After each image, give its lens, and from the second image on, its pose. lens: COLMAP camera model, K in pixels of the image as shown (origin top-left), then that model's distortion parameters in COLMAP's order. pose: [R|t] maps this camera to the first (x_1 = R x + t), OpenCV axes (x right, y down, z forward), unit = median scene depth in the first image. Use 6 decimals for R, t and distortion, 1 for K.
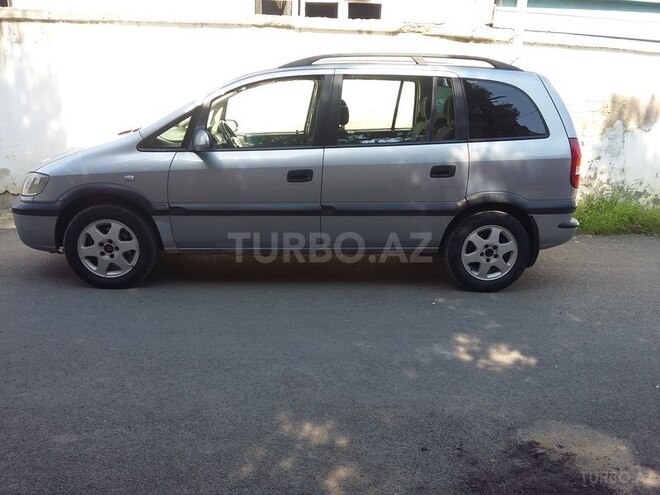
lens RADIAL K [[615.3, 0, 332.3], [0, 615.3, 251.3], [0, 0, 1]] dist [0.106364, -0.192118]
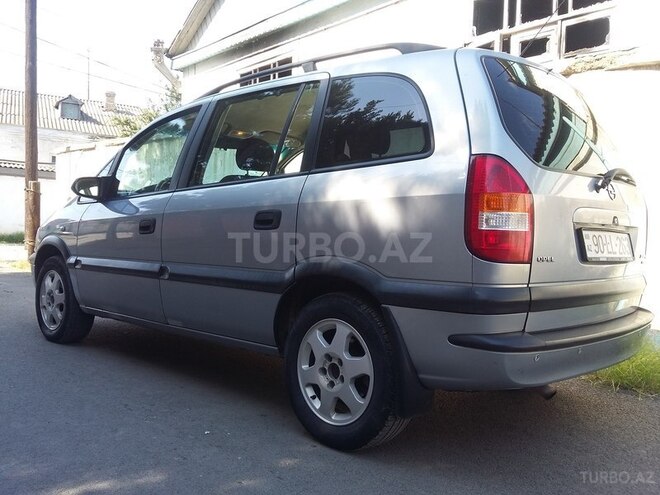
lens RADIAL K [[615.3, 0, 332.3], [0, 615.3, 251.3], [0, 0, 1]] dist [0.106364, -0.192118]
pose [[0.663603, 0.021048, -0.747789, 0.672136], [-0.201082, 0.967835, -0.151202, -0.017129], [0.720553, 0.250705, 0.646491, 0.639456]]
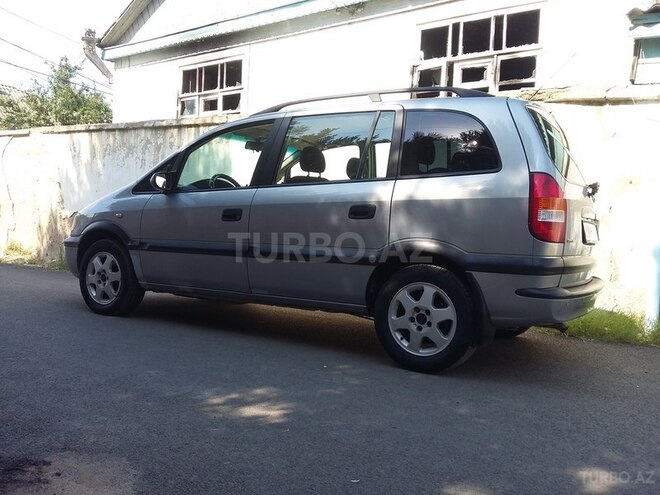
lens RADIAL K [[615.3, 0, 332.3], [0, 615.3, 251.3], [0, 0, 1]] dist [0.106364, -0.192118]
pose [[0.810648, 0.033262, -0.584588, 0.627622], [-0.168257, 0.969510, -0.178159, 0.078904], [0.560838, 0.242786, 0.791528, 0.314353]]
